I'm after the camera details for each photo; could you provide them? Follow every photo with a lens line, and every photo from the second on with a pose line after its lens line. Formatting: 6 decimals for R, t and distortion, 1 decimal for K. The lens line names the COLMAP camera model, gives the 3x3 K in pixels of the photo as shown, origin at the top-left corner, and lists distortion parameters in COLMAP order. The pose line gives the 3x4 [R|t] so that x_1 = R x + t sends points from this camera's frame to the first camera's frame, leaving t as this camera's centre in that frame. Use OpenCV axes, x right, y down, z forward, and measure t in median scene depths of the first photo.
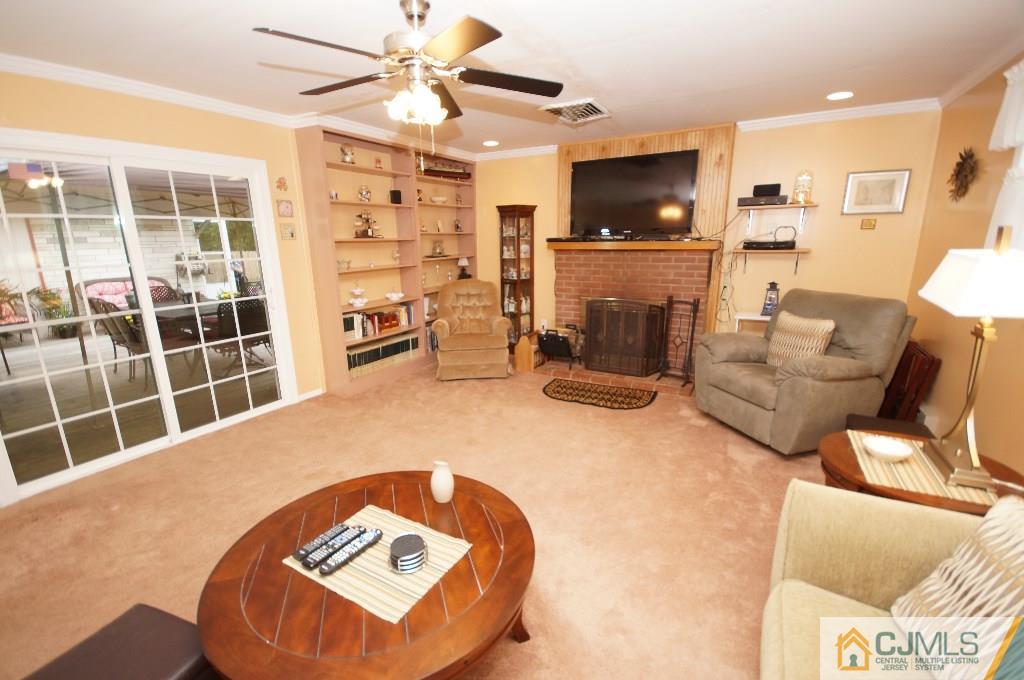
lens RADIAL K [[451.5, 0, 509.3], [0, 451.5, 352.6], [0, 0, 1]] dist [0.017143, -0.016937]
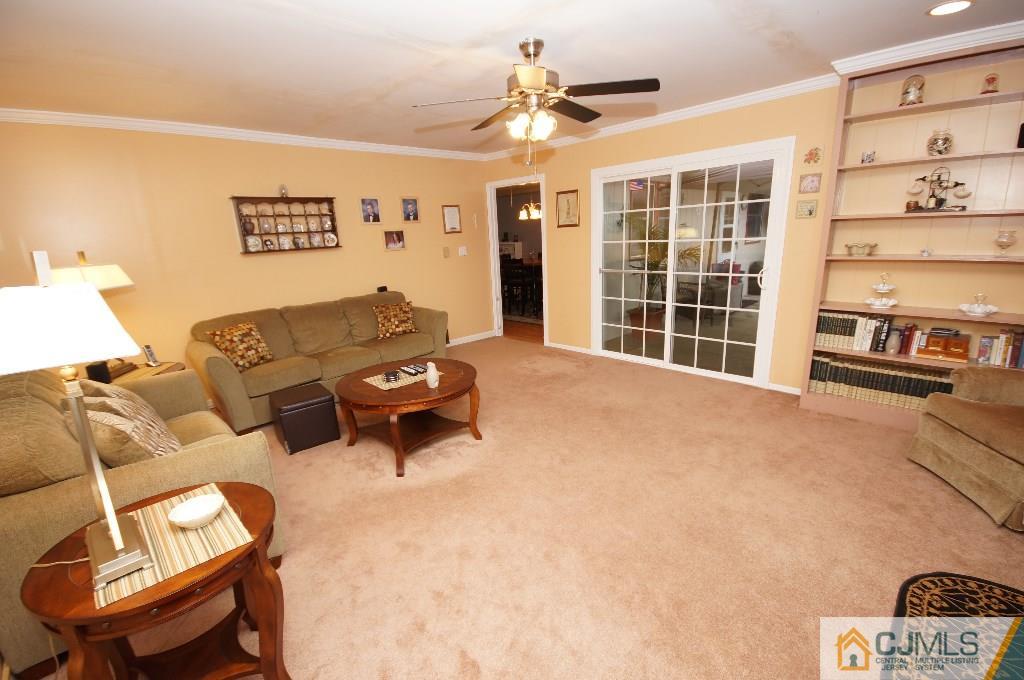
lens RADIAL K [[451.5, 0, 509.3], [0, 451.5, 352.6], [0, 0, 1]] dist [0.017143, -0.016937]
pose [[-0.287780, 0.271807, -0.918316, 0.560184], [-0.188867, 0.923941, 0.332658, -0.180630], [0.938889, 0.269172, -0.214557, 0.673891]]
